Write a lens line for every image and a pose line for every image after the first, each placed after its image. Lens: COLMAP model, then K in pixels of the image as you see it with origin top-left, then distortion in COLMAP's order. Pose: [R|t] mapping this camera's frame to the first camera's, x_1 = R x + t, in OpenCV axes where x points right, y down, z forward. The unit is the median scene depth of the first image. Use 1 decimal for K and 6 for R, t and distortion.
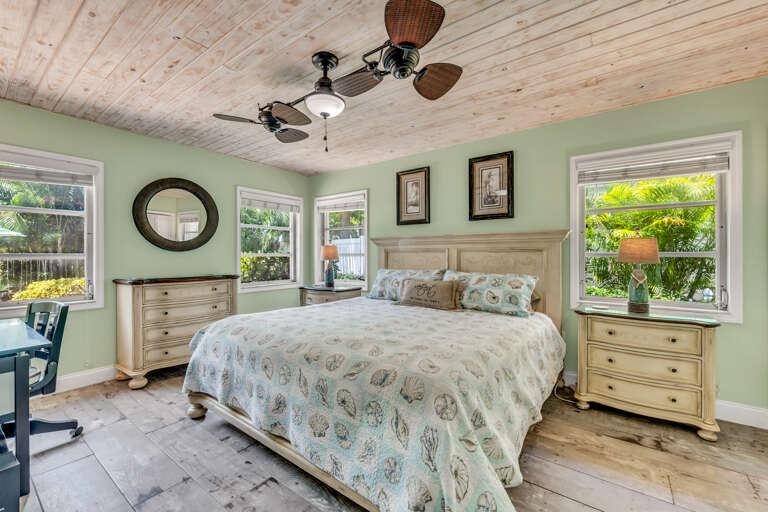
lens RADIAL K [[321.3, 0, 384.0], [0, 321.3, 256.0], [0, 0, 1]] dist [-0.000663, -0.000071]
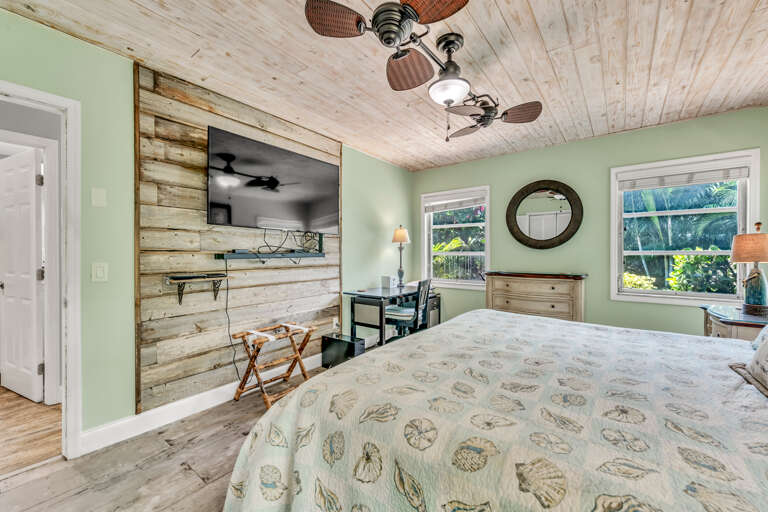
lens RADIAL K [[347.4, 0, 384.0], [0, 347.4, 256.0], [0, 0, 1]] dist [-0.000594, -0.000020]
pose [[-0.082284, 0.002598, -0.996606, 0.613319], [-0.006128, 0.999976, 0.003113, 0.008034], [0.996590, 0.006364, -0.082266, 0.639241]]
